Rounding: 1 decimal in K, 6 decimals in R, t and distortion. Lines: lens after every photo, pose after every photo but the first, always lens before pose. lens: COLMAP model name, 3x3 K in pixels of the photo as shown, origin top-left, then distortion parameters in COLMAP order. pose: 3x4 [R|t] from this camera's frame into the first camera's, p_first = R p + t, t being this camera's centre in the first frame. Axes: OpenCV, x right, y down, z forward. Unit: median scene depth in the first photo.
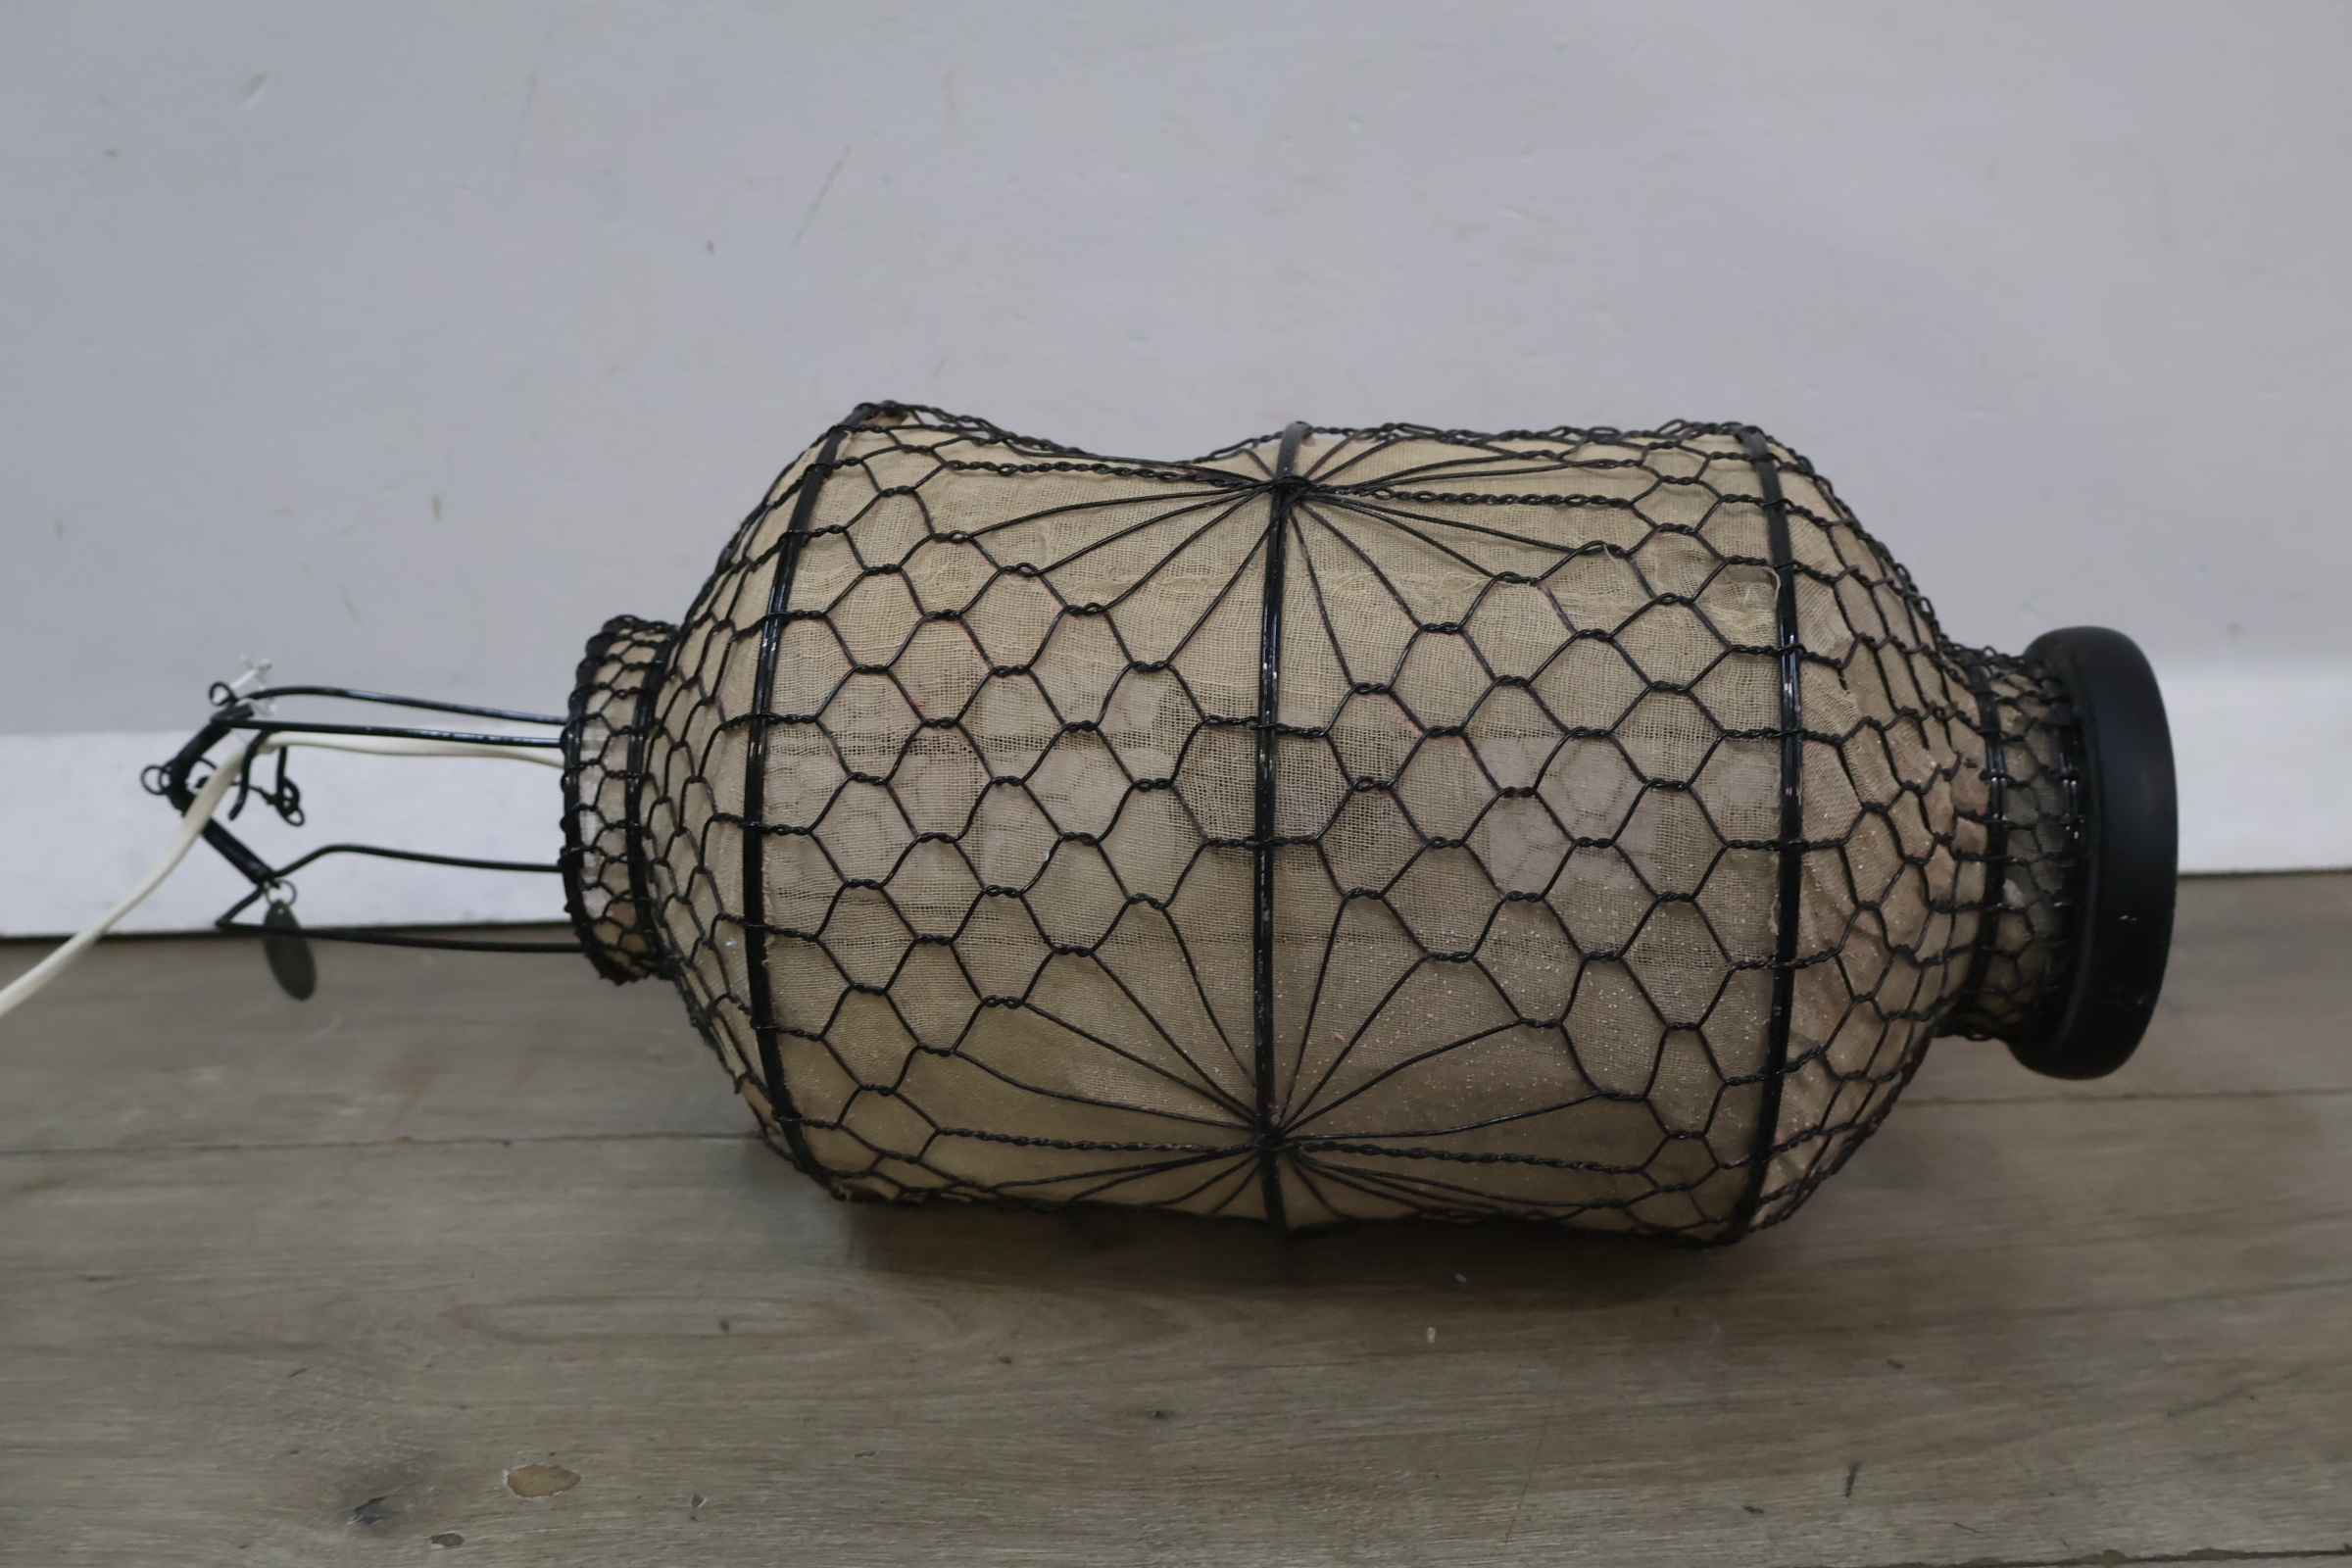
lens RADIAL K [[2145.4, 0, 1172.2], [0, 2145.4, 792.2], [0, 0, 1]] dist [0.018882, 0.000000]
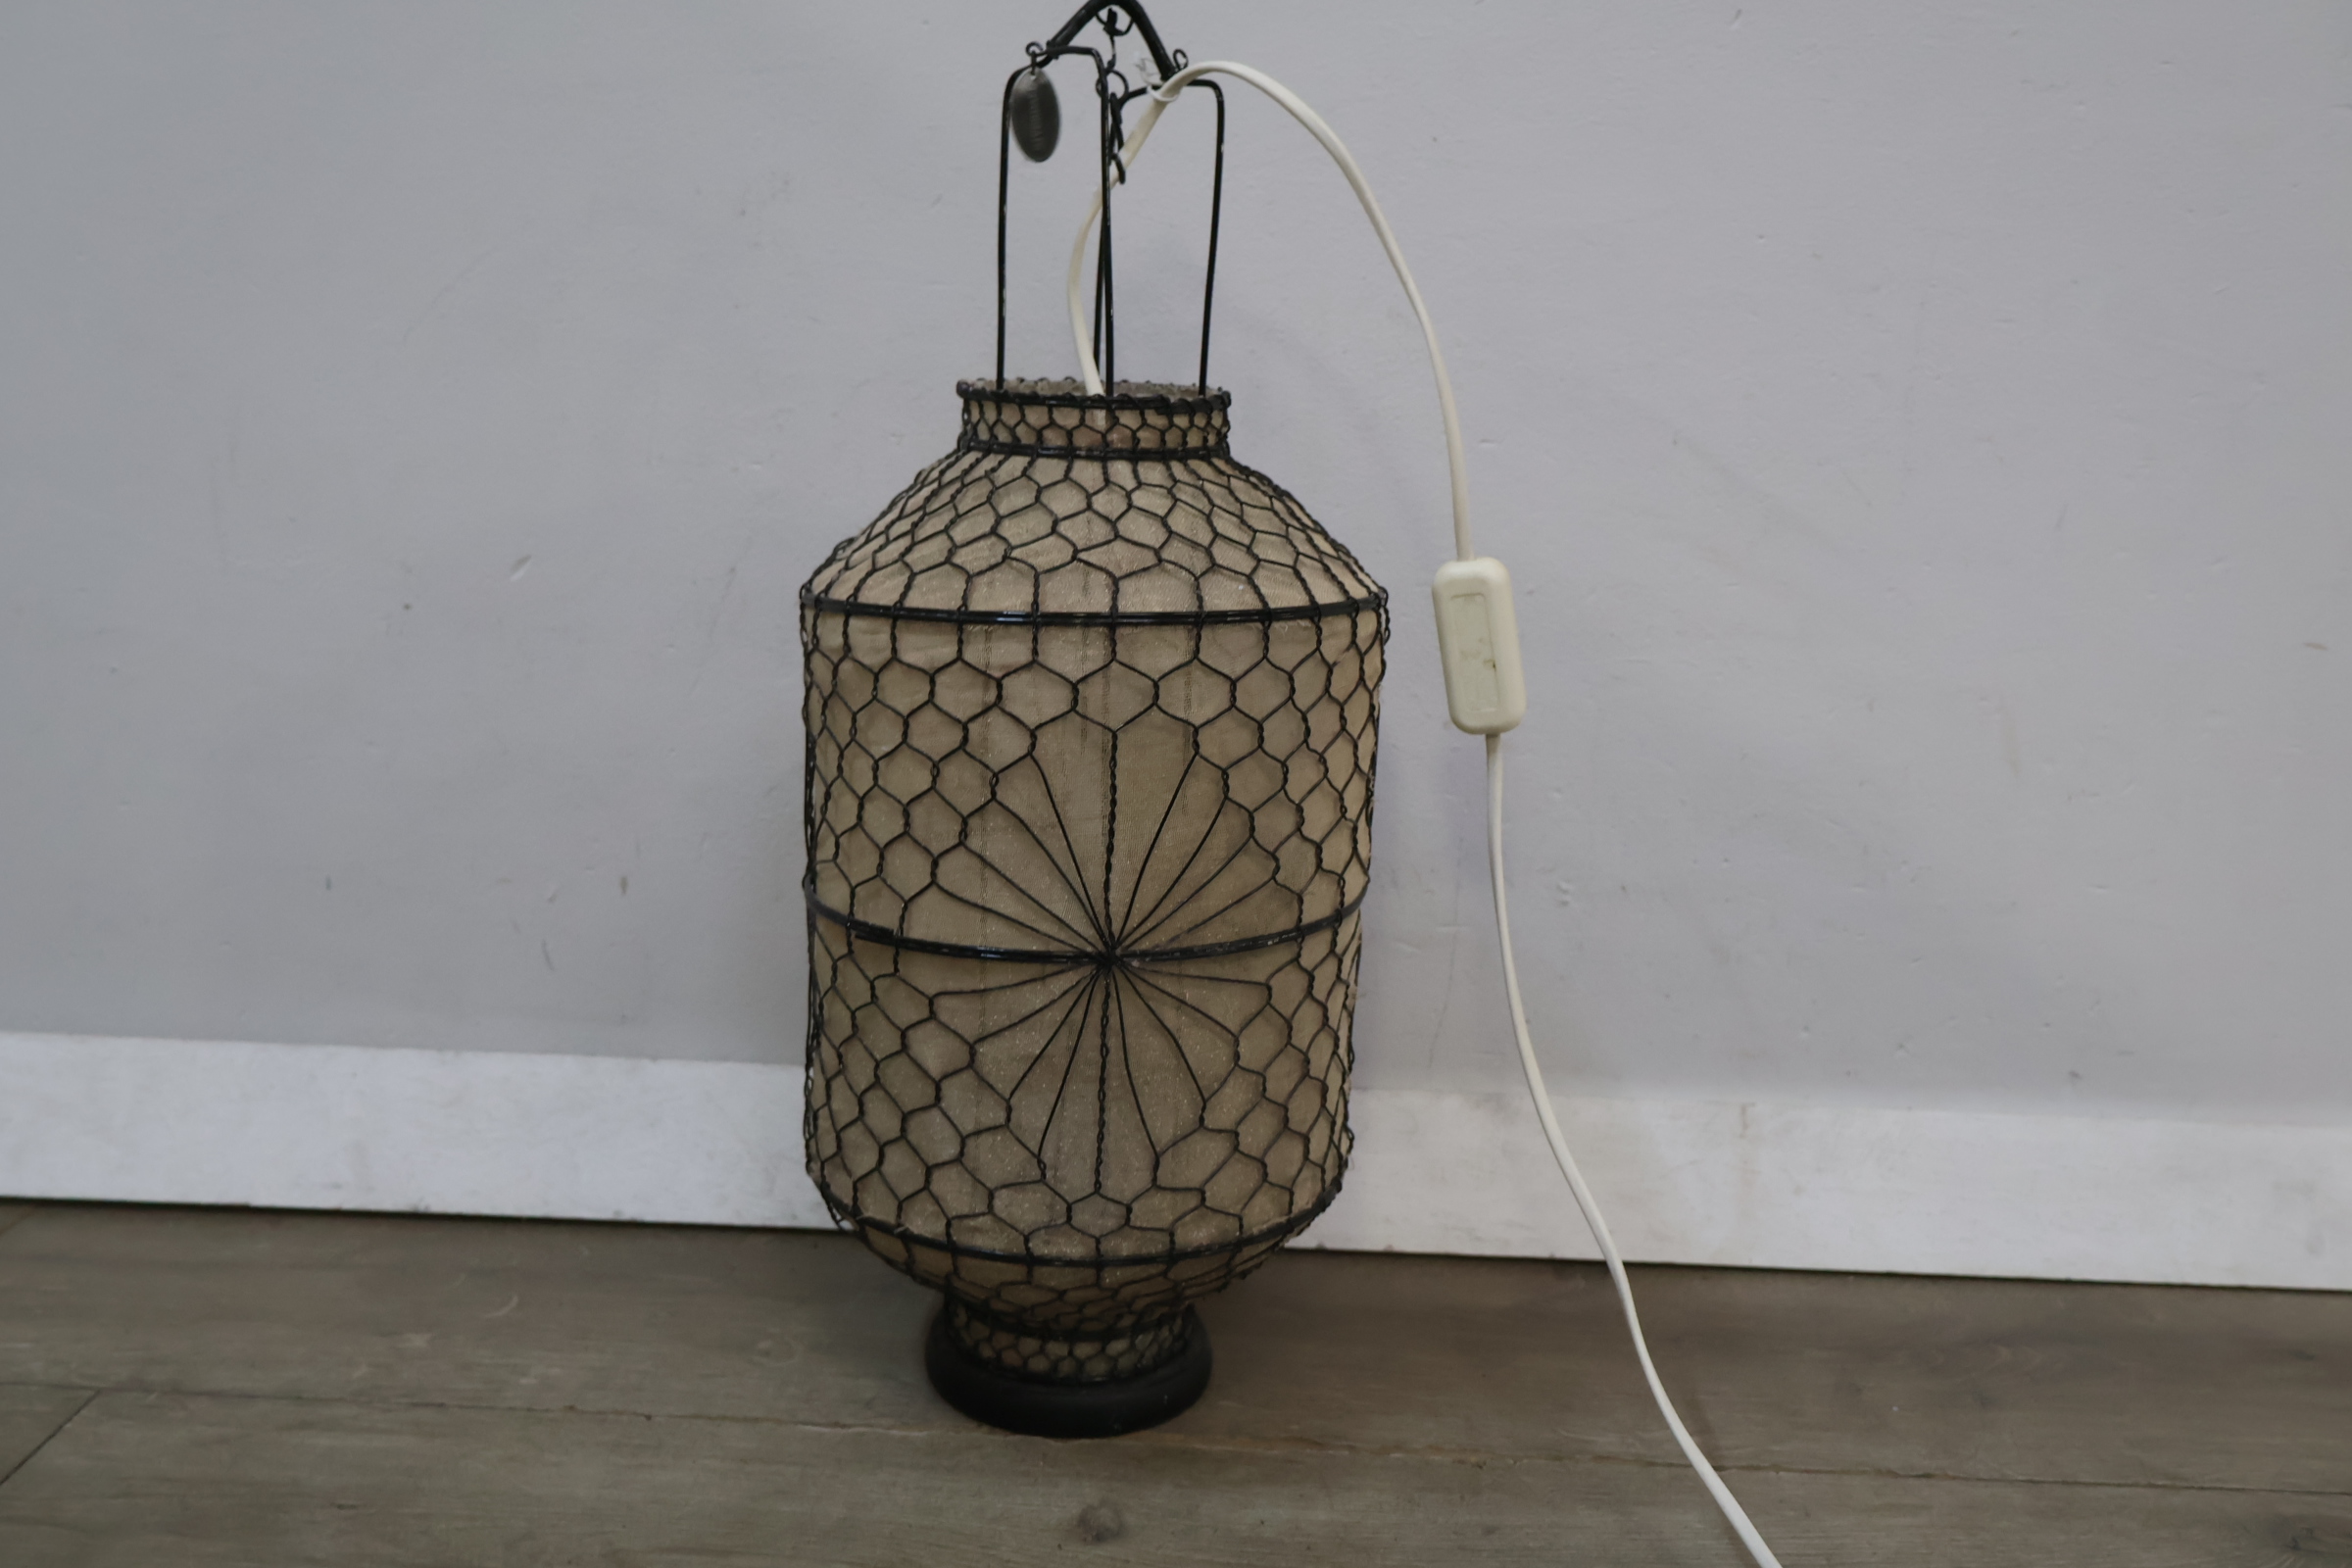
lens RADIAL K [[2145.4, 0, 1163.9], [0, 2145.4, 799.8], [0, 0, 1]] dist [0.018882, 0.000000]
pose [[0.997250, 0.064129, -0.037149, 0.022382], [-0.067669, 0.992322, -0.103525, -0.092176], [0.030225, 0.105754, 0.993933, -0.312437]]
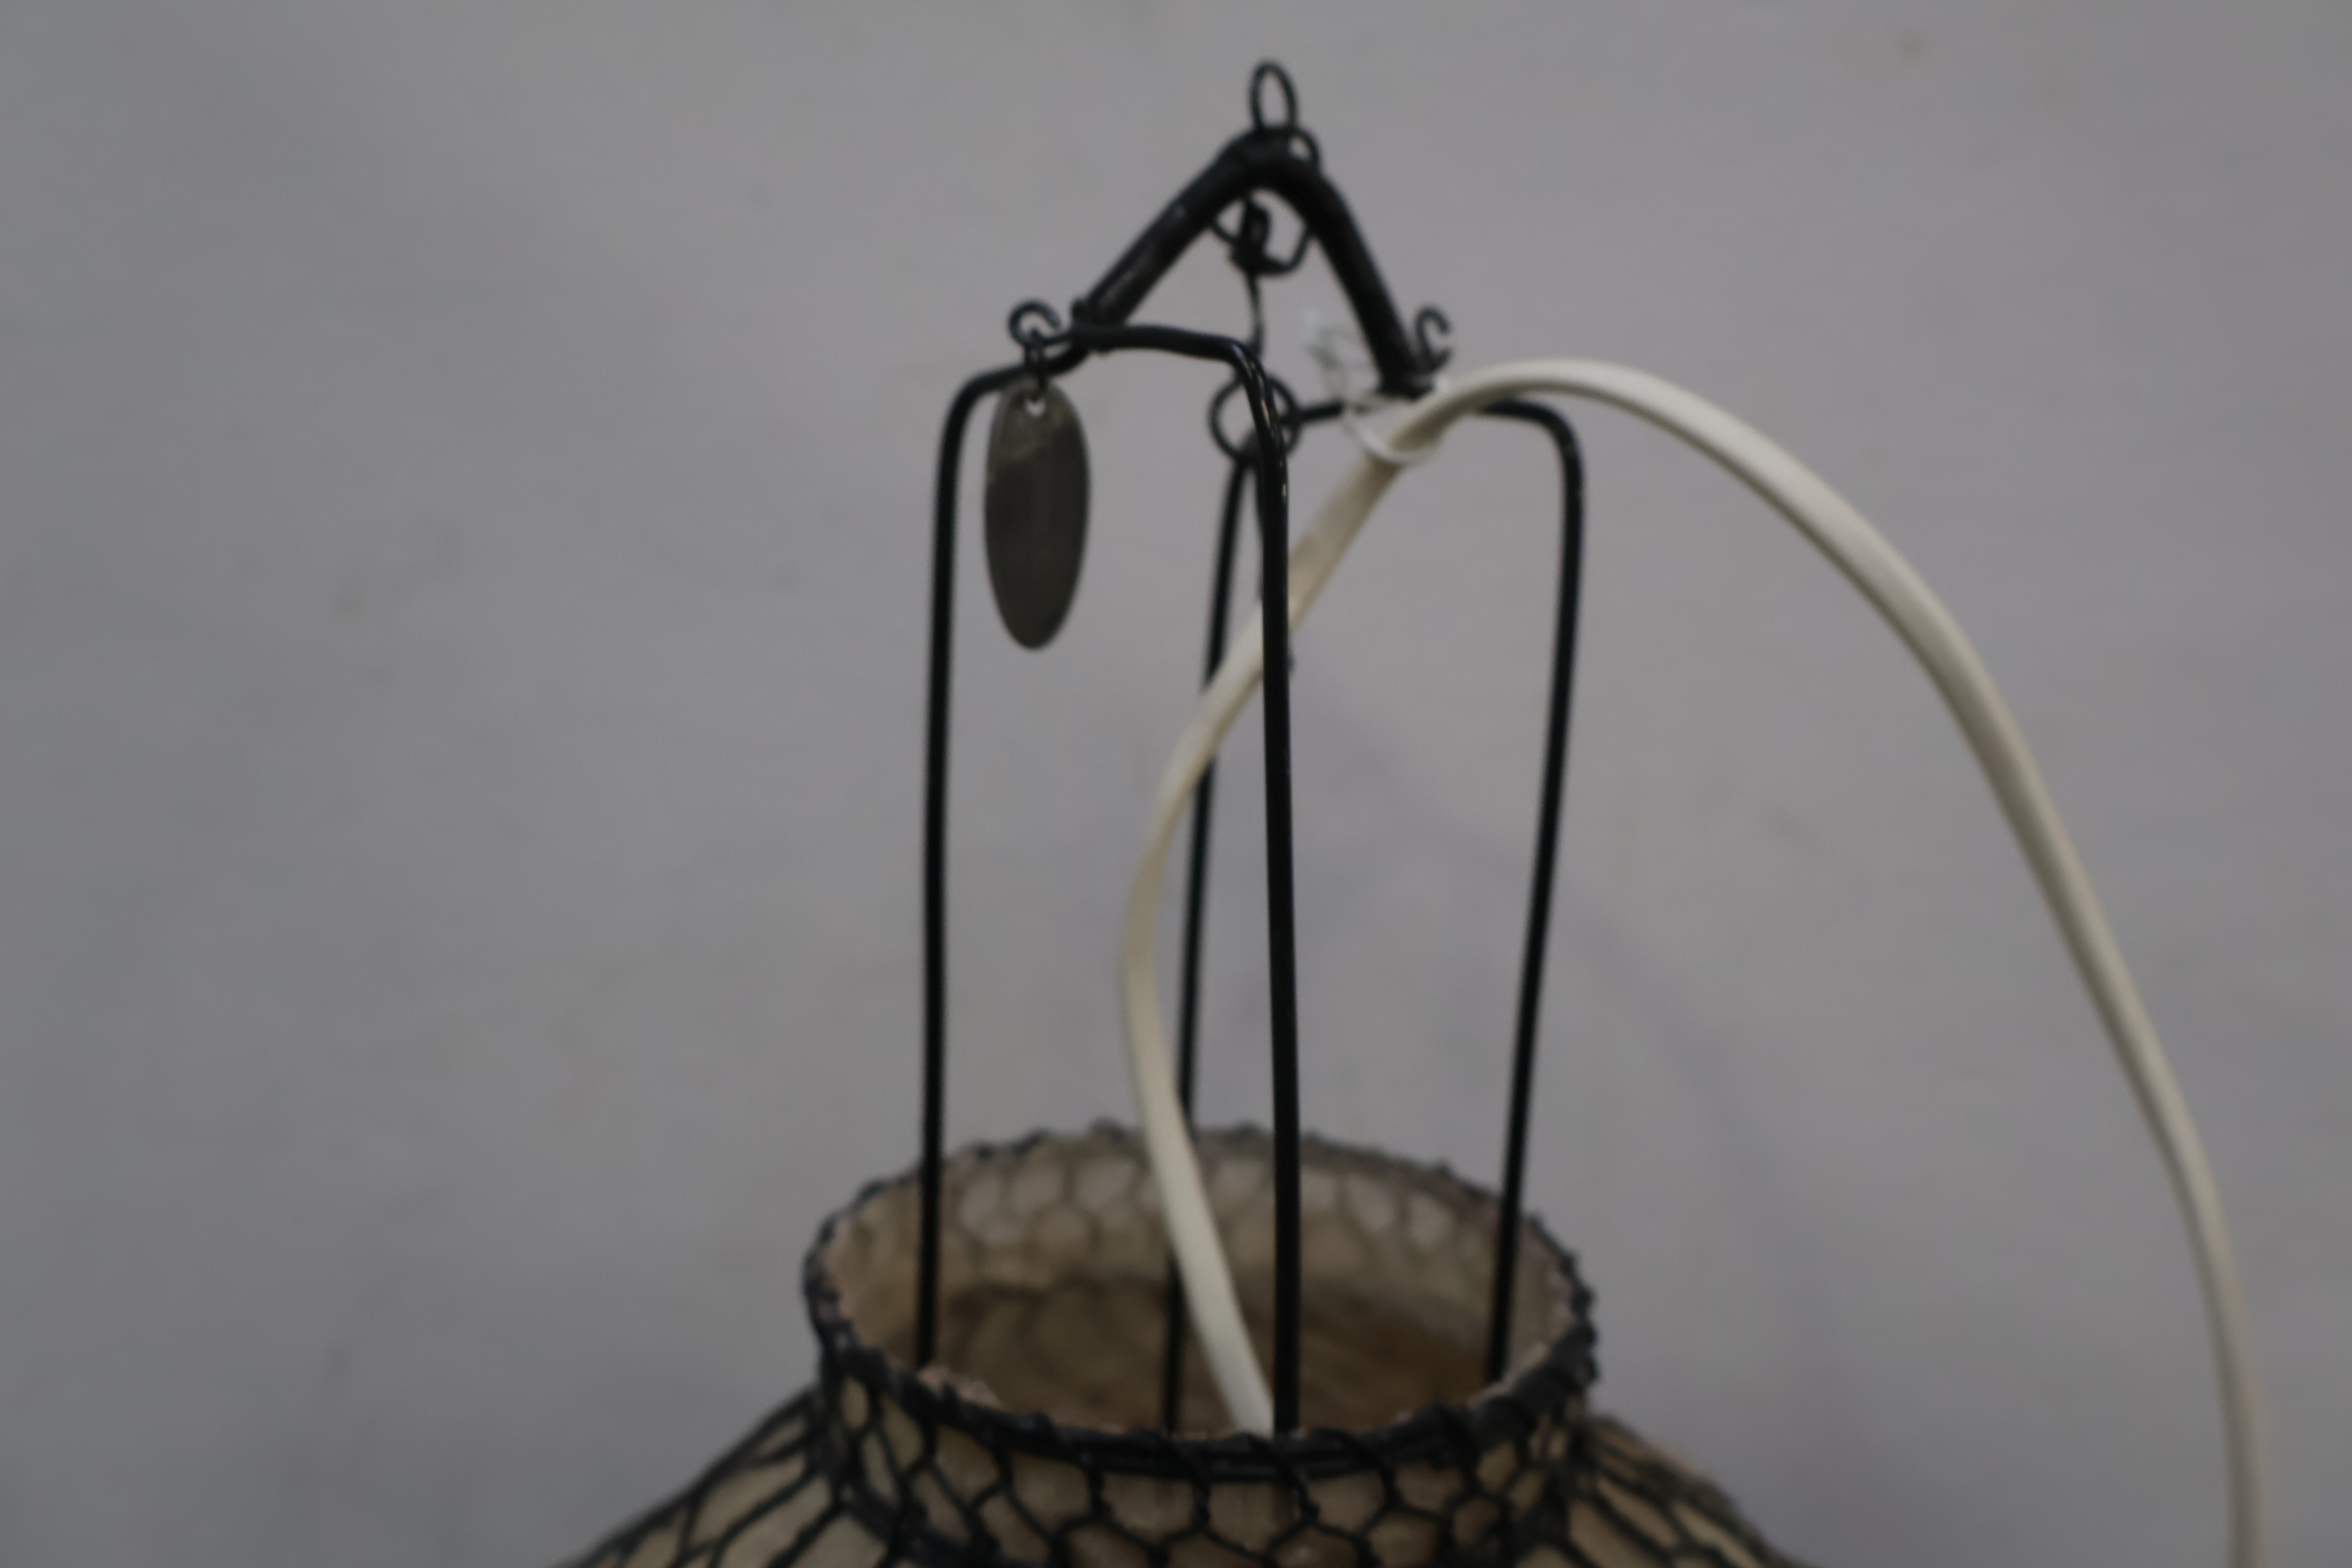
lens RADIAL K [[2145.4, 0, 1163.0], [0, 2145.4, 788.7], [0, 0, 1]] dist [0.018882, 0.000000]
pose [[0.998338, 0.057563, 0.002836, -0.093344], [-0.056432, 0.986342, -0.154743, -0.481467], [-0.011705, 0.154326, 0.987951, 0.453234]]
